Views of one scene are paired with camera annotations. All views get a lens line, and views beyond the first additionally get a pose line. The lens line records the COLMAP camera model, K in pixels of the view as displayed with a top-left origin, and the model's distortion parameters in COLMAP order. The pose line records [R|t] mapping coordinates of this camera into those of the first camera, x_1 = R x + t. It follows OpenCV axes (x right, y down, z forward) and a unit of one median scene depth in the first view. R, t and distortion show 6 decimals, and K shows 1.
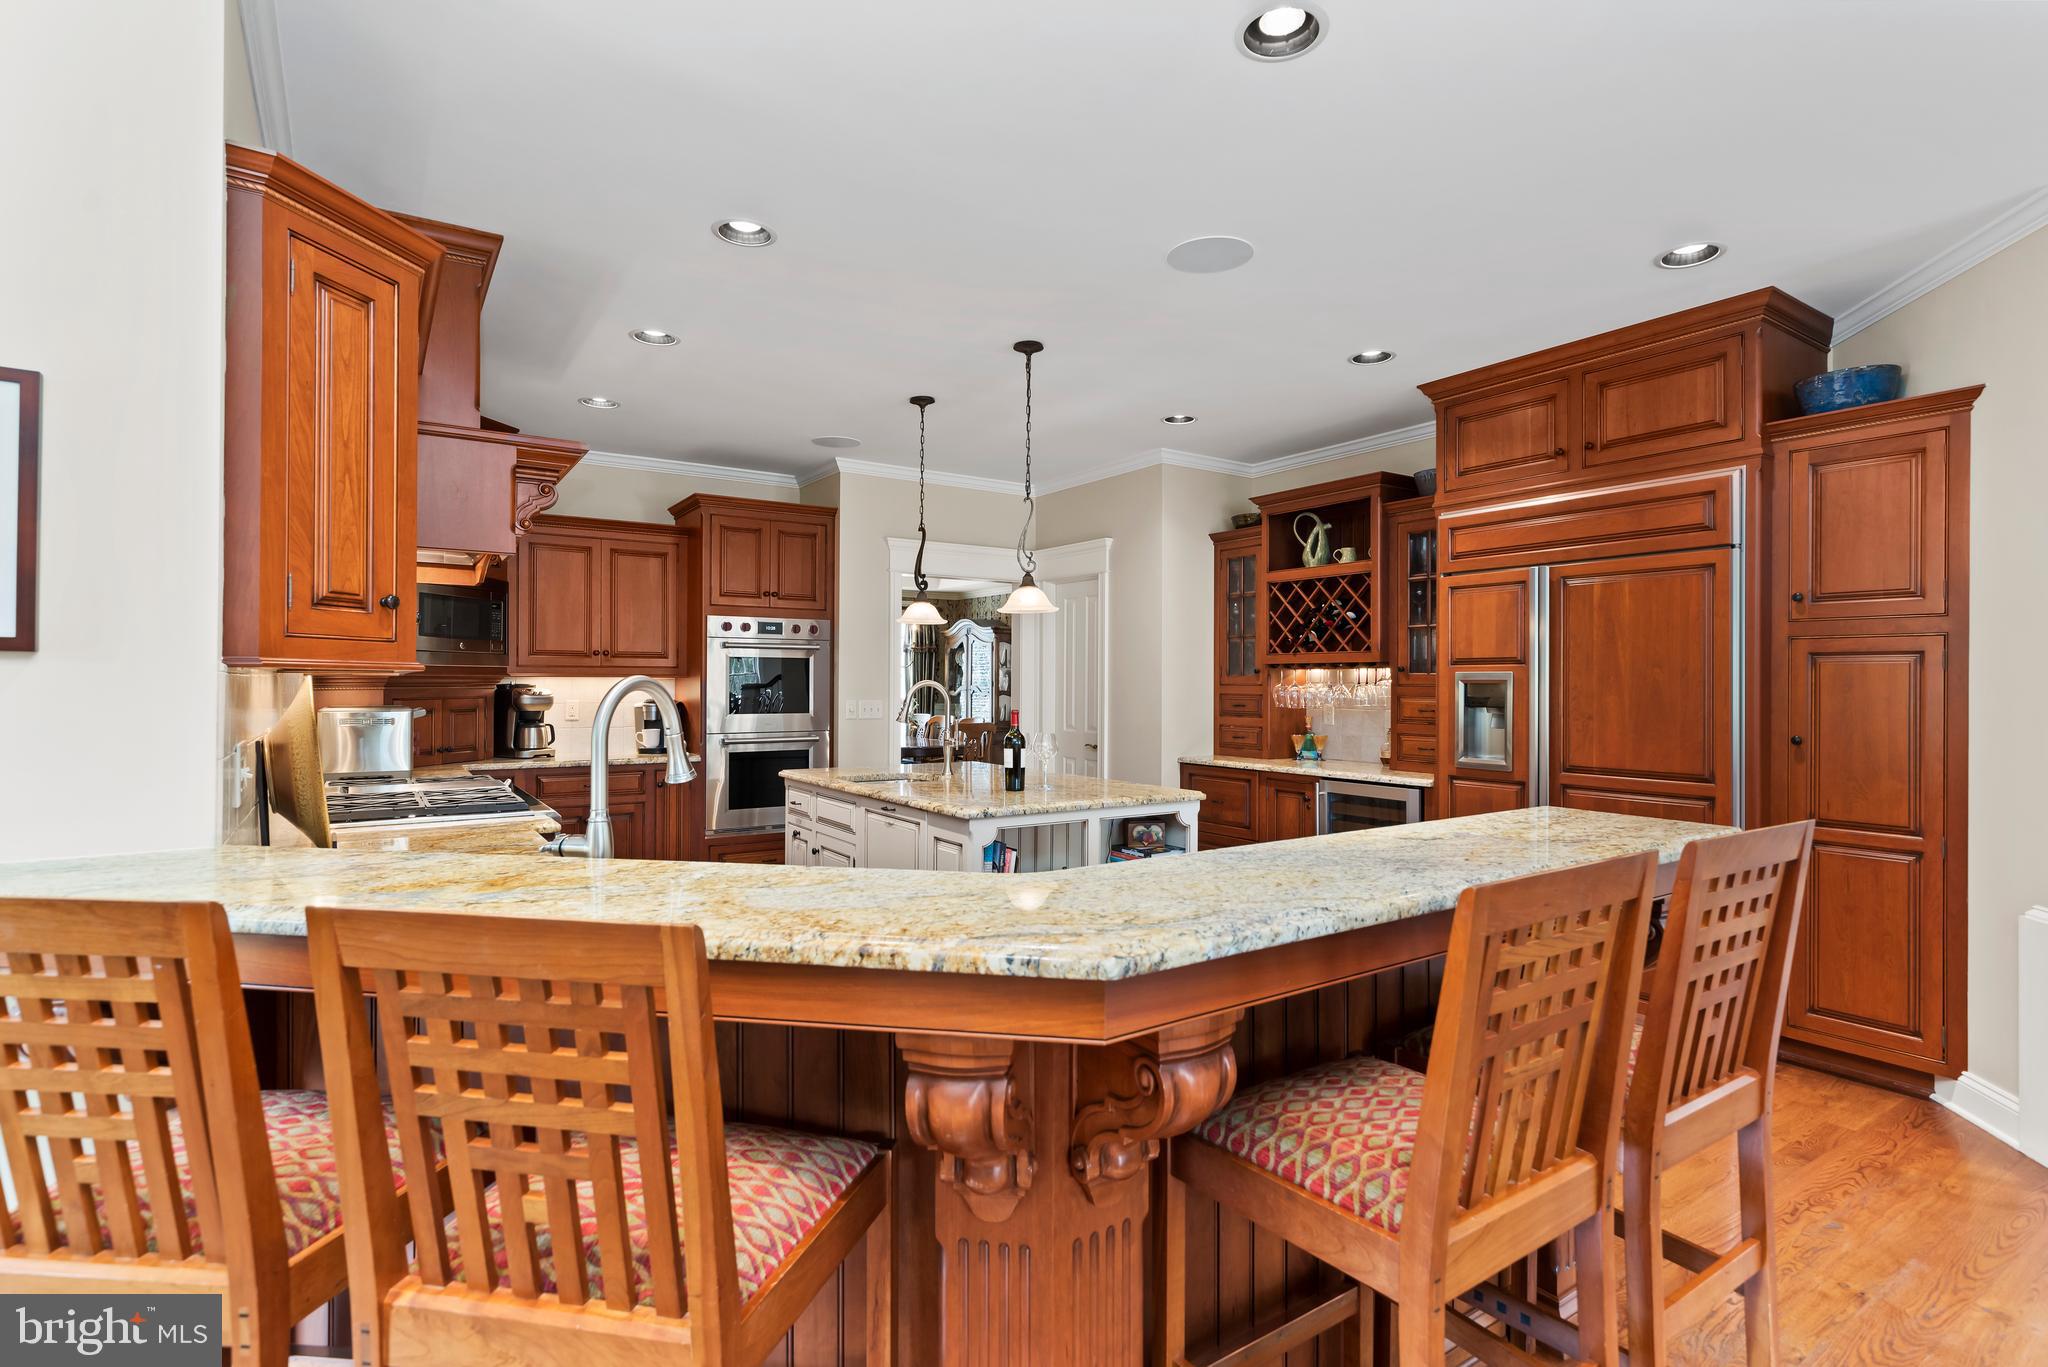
lens RADIAL K [[997.7, 0, 1035.7], [0, 997.7, 679.5], [0, 0, 1]] dist [0.003945, 0.002020]
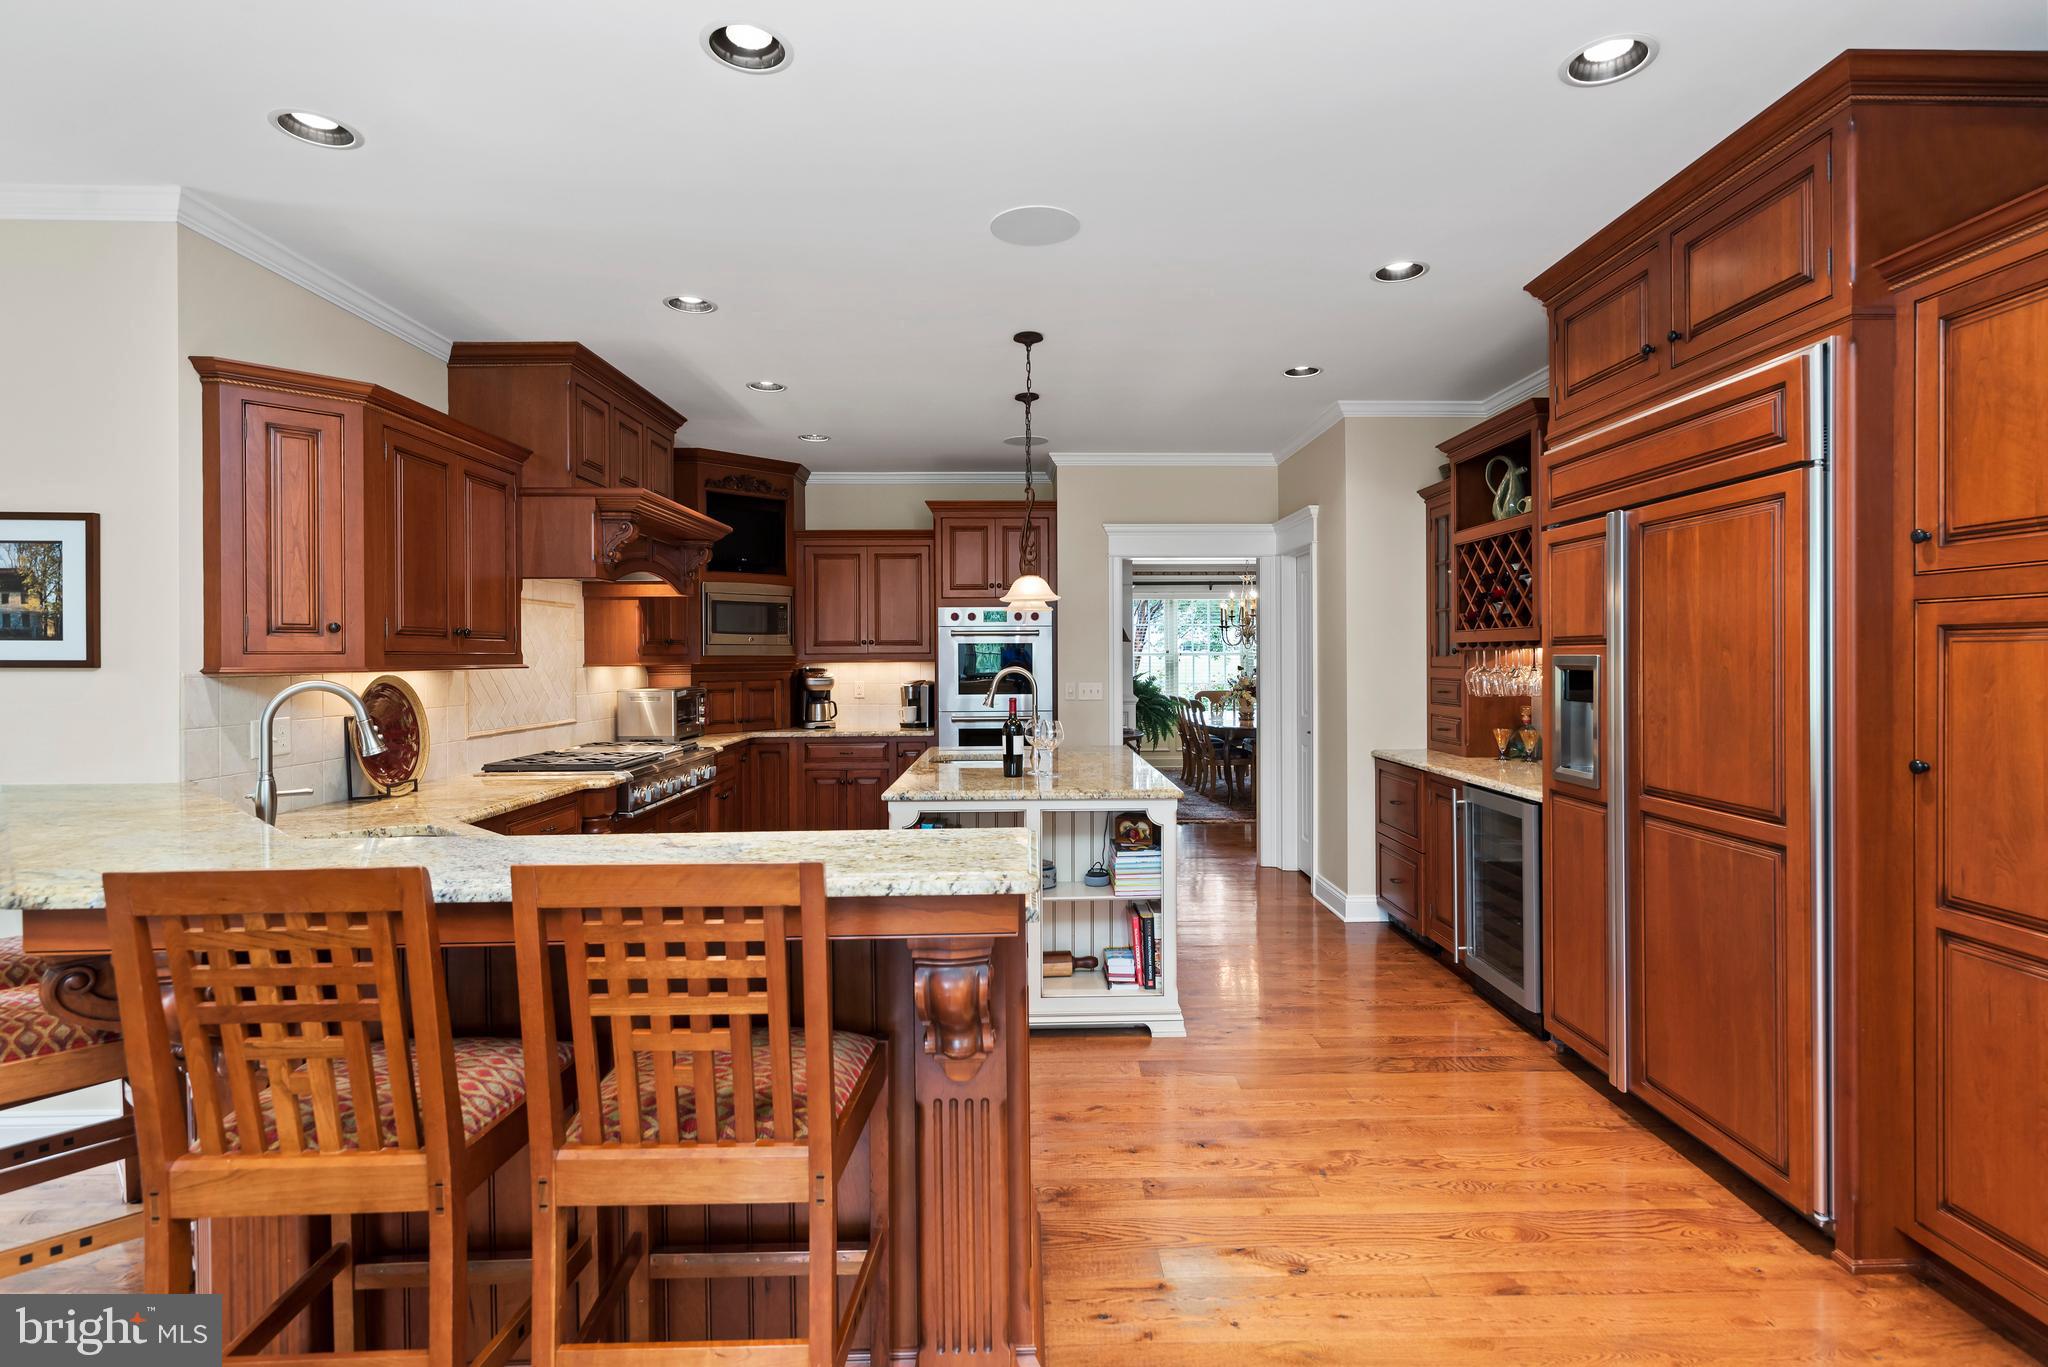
lens RADIAL K [[997.7, 0, 1039.1], [0, 997.7, 665.0], [0, 0, 1]] dist [0.003945, 0.002020]
pose [[0.840402, -0.003805, -0.541950, 0.503265], [0.010775, 0.999895, 0.009690, -0.011410], [0.541857, -0.013983, 0.840355, 0.143162]]
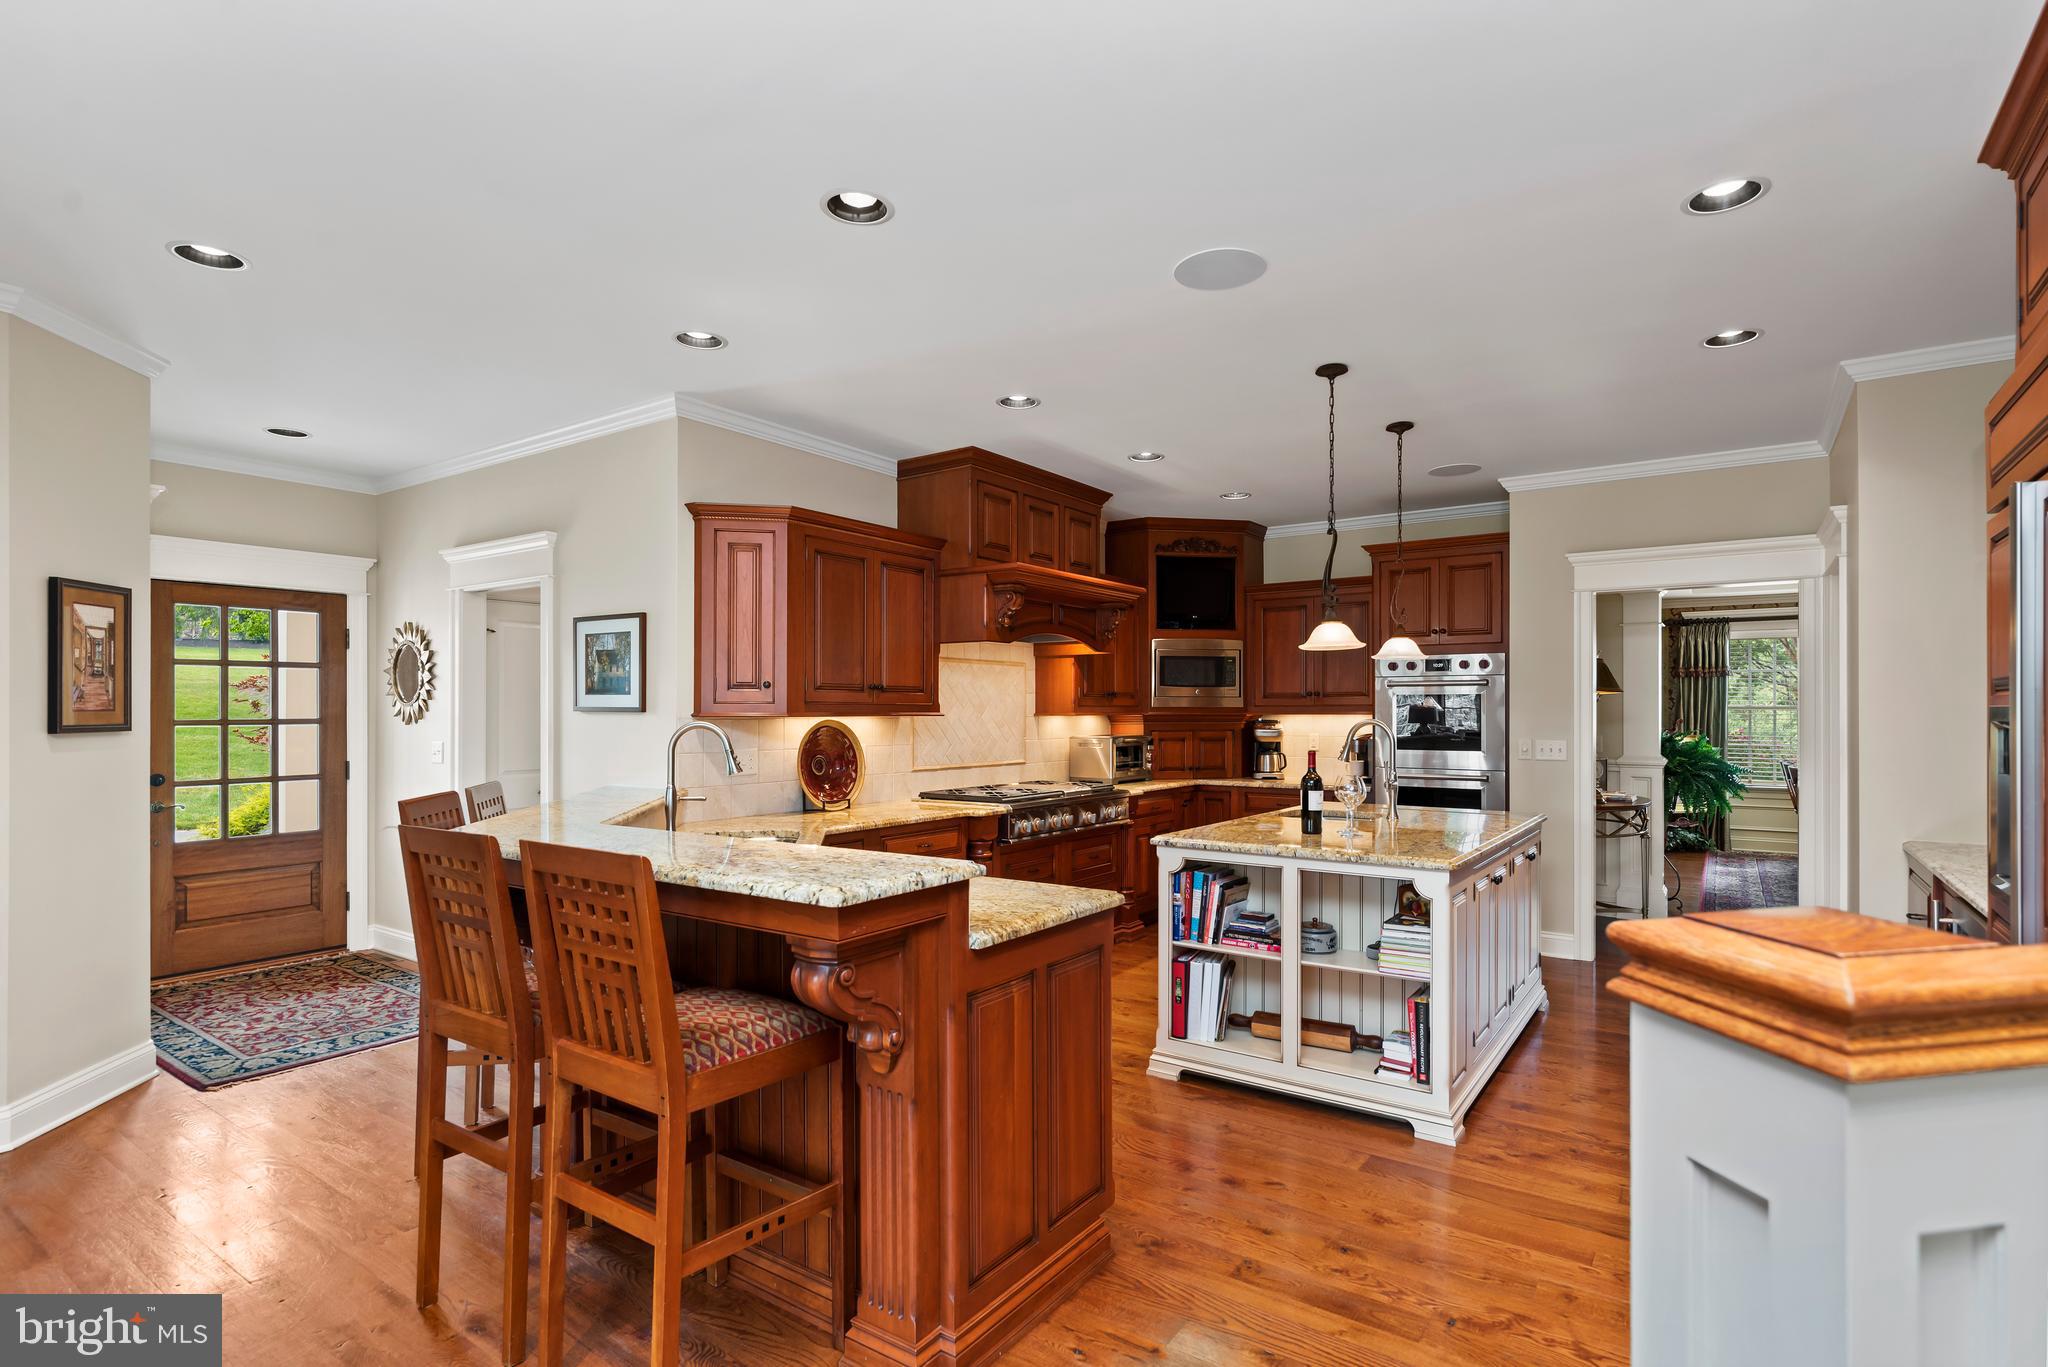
lens RADIAL K [[997.7, 0, 1050.3], [0, 997.7, 716.4], [0, 0, 1]] dist [0.003945, 0.002020]
pose [[0.363933, 0.000308, -0.931425, 0.719967], [0.004970, 0.999985, 0.002273, -0.005995], [0.931412, -0.005456, 0.363926, 0.371128]]
